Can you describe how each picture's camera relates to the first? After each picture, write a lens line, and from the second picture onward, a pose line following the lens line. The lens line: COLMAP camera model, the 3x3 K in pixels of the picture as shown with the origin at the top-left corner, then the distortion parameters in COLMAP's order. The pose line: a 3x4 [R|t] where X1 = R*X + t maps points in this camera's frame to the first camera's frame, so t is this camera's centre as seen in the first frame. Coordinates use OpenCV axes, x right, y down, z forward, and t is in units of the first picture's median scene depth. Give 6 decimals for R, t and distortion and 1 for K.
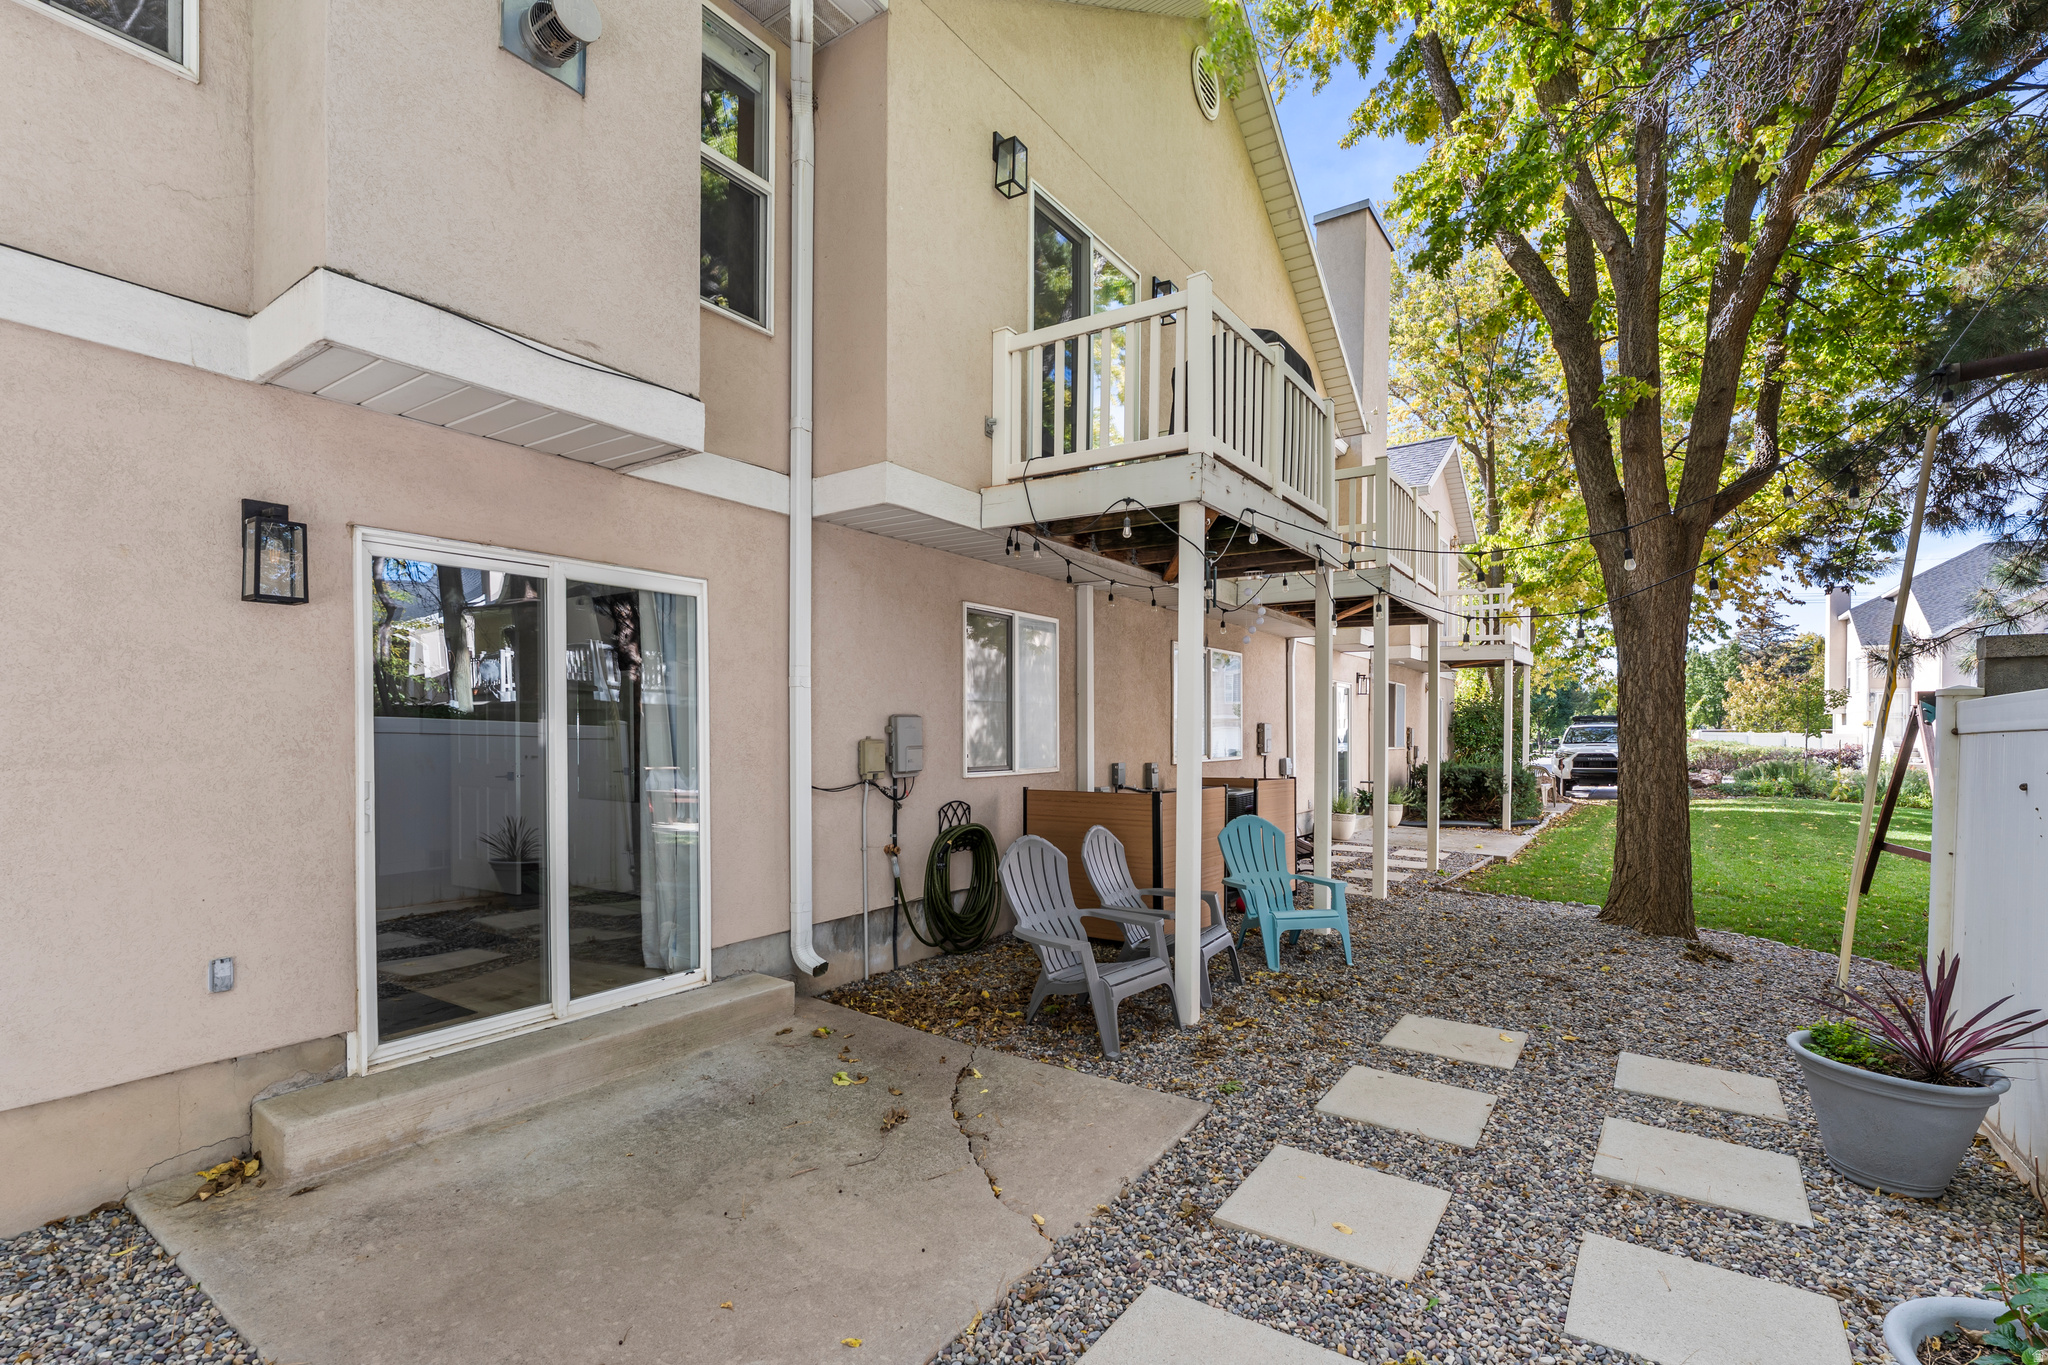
lens RADIAL K [[921.9, 0, 1031.9], [0, 921.9, 755.4], [0, 0, 1]] dist [-0.004456, -0.000864]
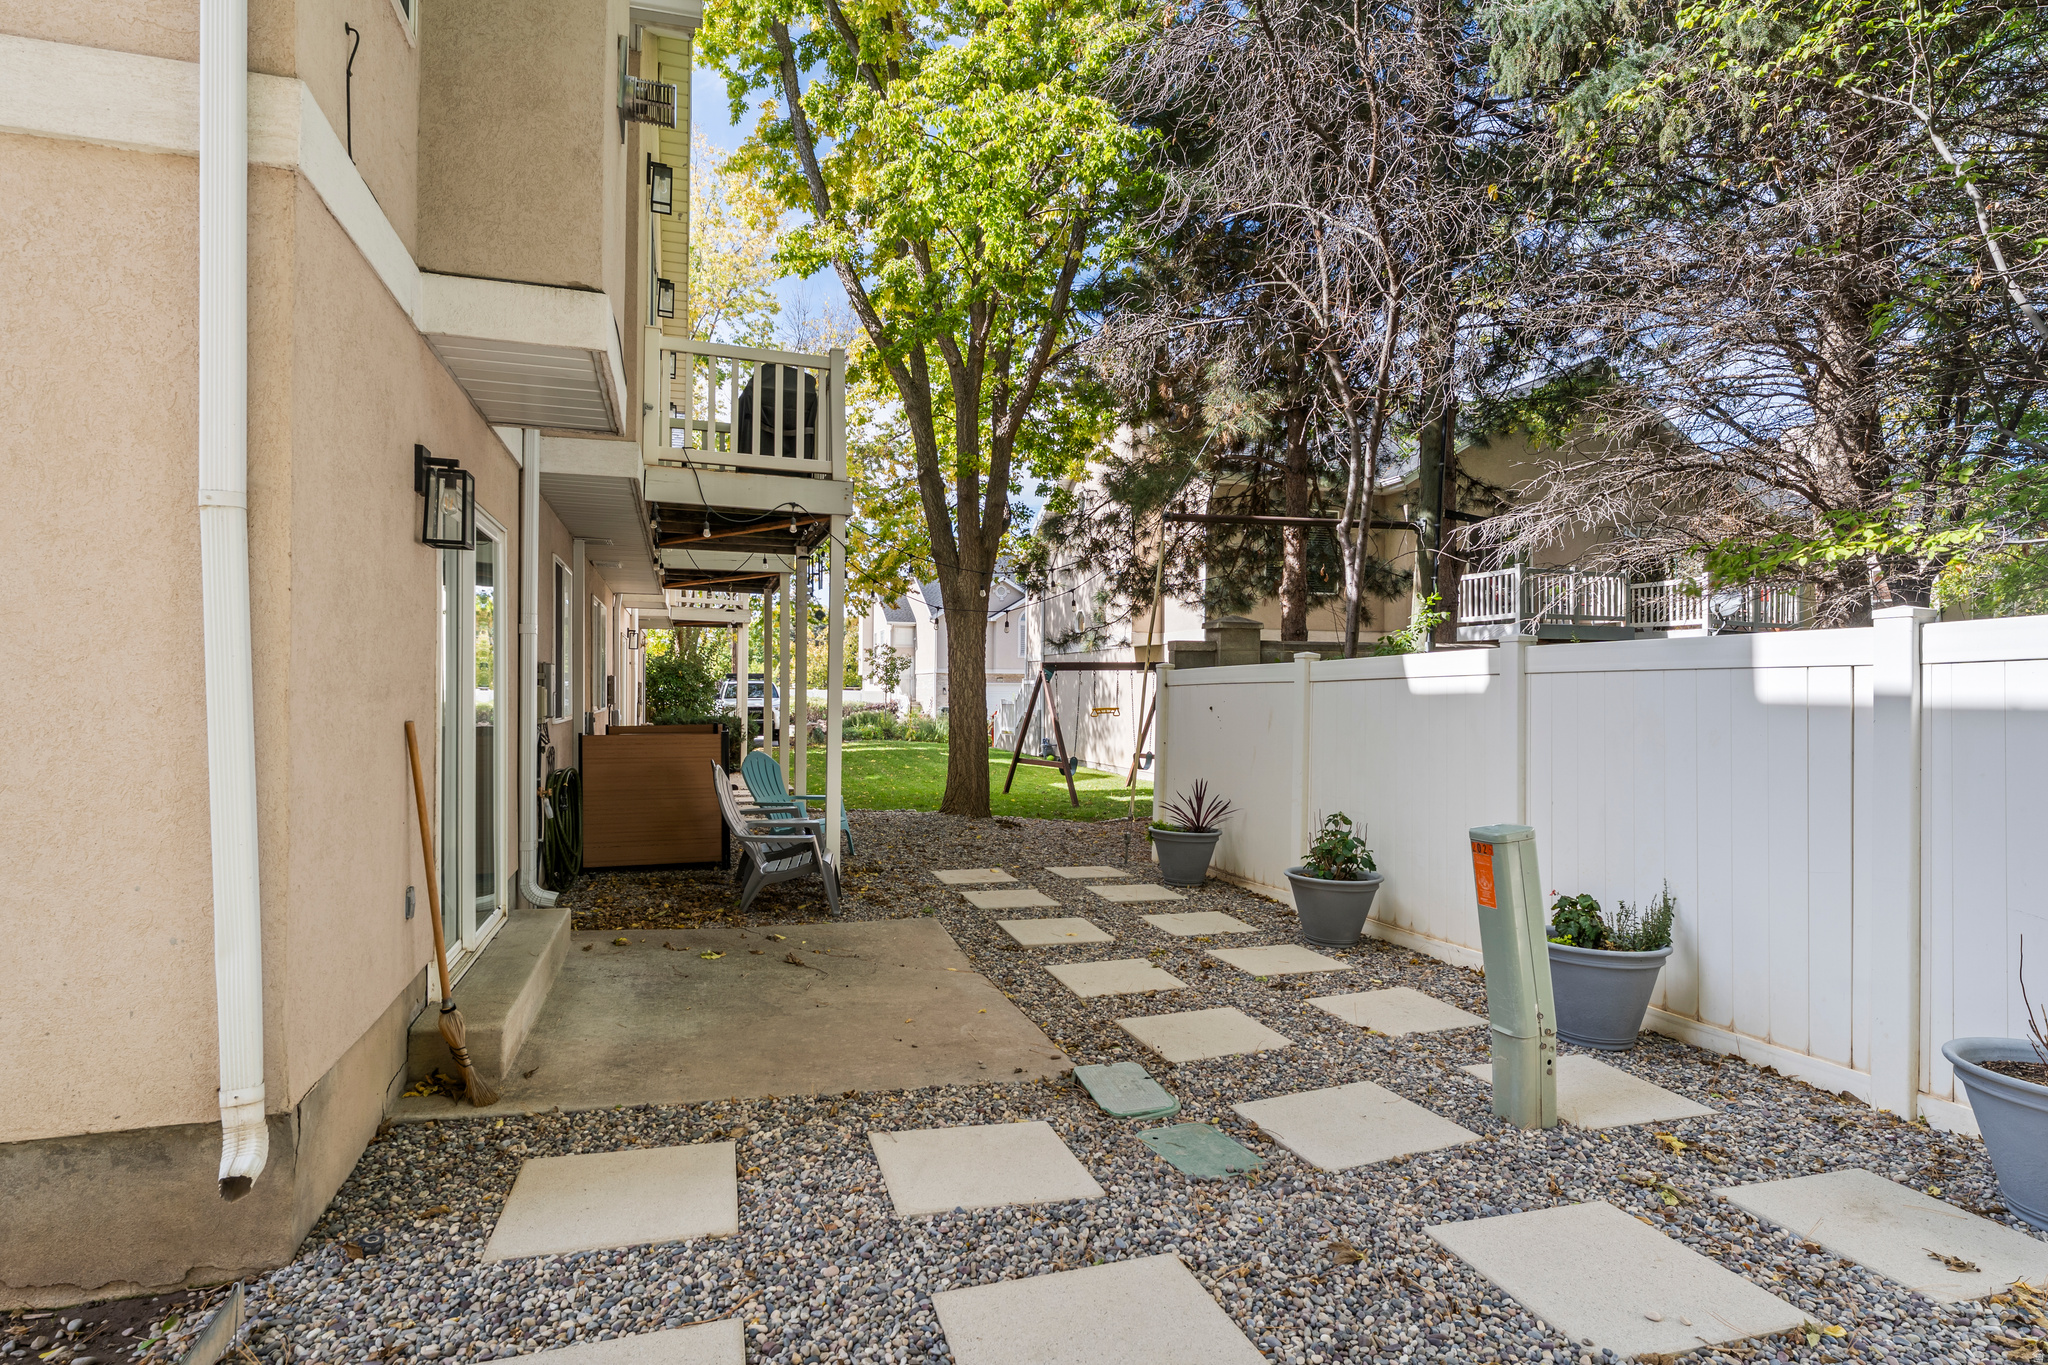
lens RADIAL K [[1052.9, 0, 1021.9], [0, 1052.9, 688.4], [0, 0, 1]] dist [-0.005511, -0.000296]
pose [[0.611474, 0.005431, 0.791245, -1.200659], [0.015090, 0.999715, -0.018524, 0.026070], [-0.791120, 0.023267, 0.611218, -0.235883]]
